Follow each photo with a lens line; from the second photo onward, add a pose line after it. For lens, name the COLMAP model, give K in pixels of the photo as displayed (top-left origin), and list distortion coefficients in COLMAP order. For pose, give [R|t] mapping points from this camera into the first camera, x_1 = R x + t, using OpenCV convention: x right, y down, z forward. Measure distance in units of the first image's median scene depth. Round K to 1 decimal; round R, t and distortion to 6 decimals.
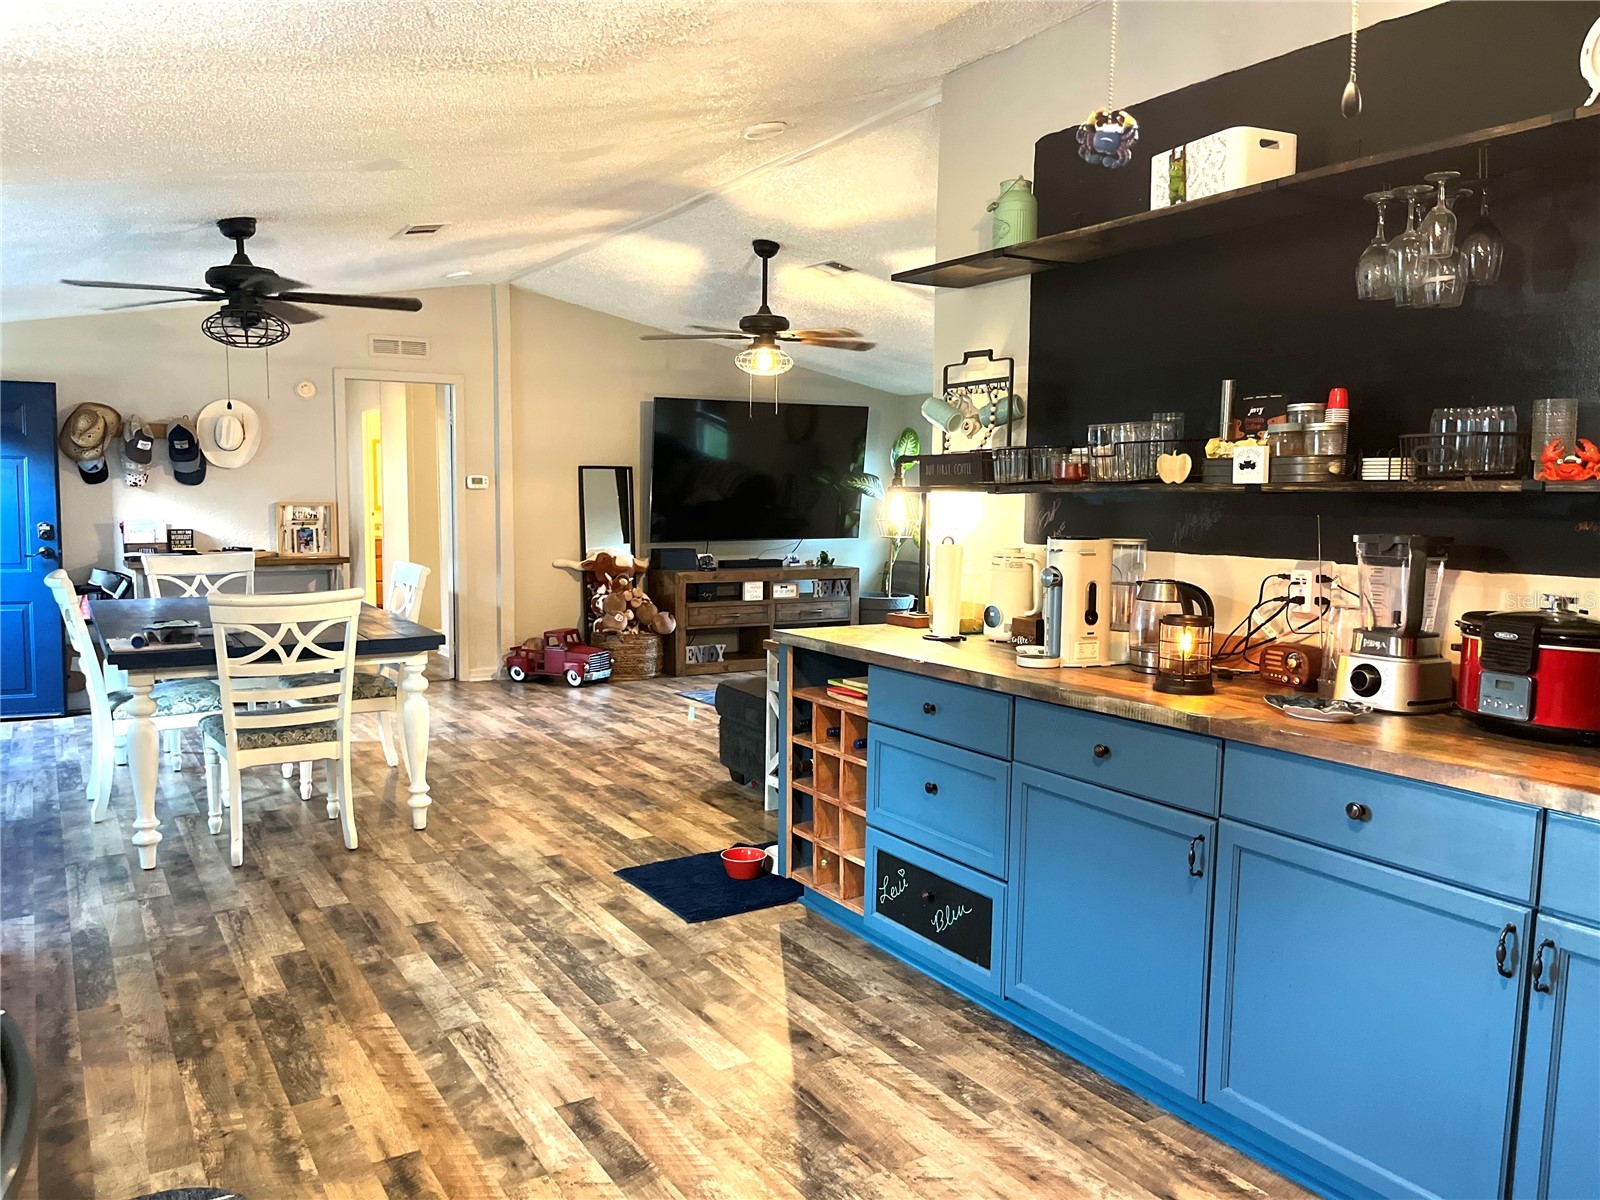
lens RADIAL K [[1244.0, 0, 800.0], [0, 1244.0, 600.0], [0, 0, 1]] dist [0.025946, -0.001837]
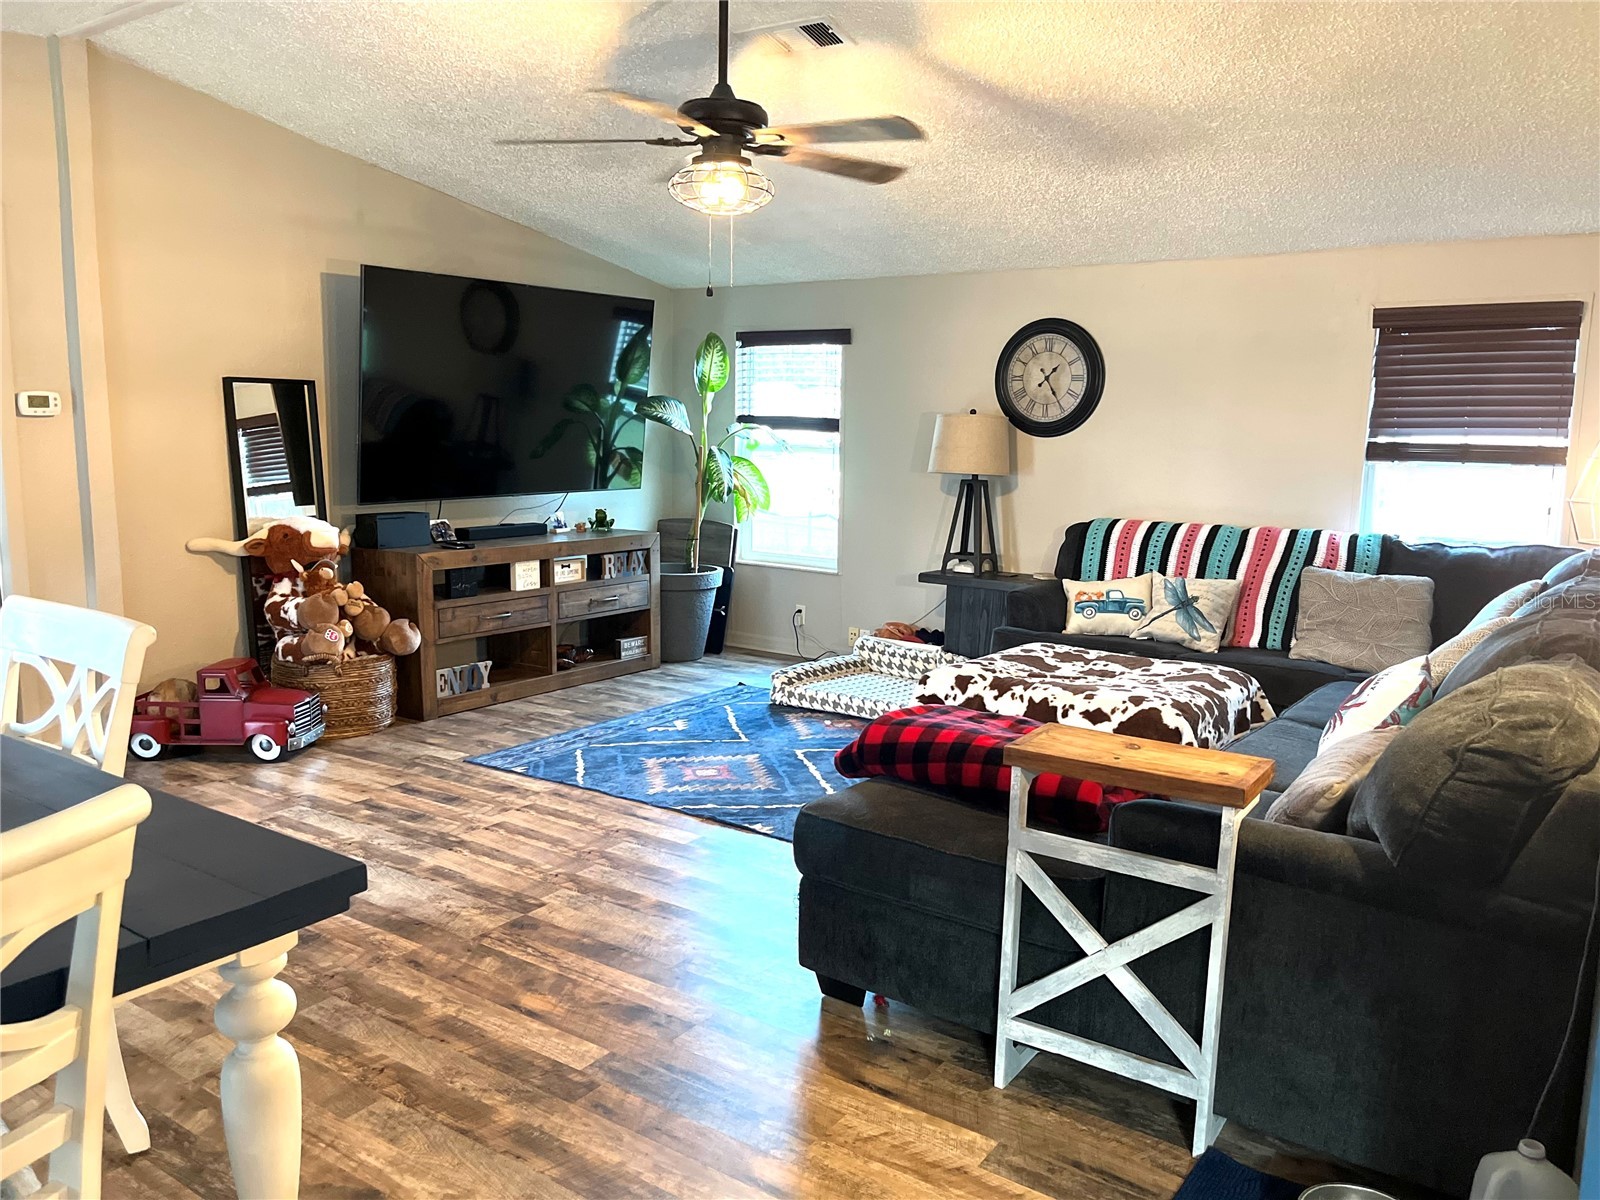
lens RADIAL K [[1244.0, 0, 800.0], [0, 1244.0, 600.0], [0, 0, 1]] dist [0.025946, -0.001837]
pose [[0.918927, -0.054811, 0.390602, -0.167408], [0.031992, 0.997392, 0.064694, -0.033270], [-0.393129, -0.046953, 0.918284, 0.353867]]
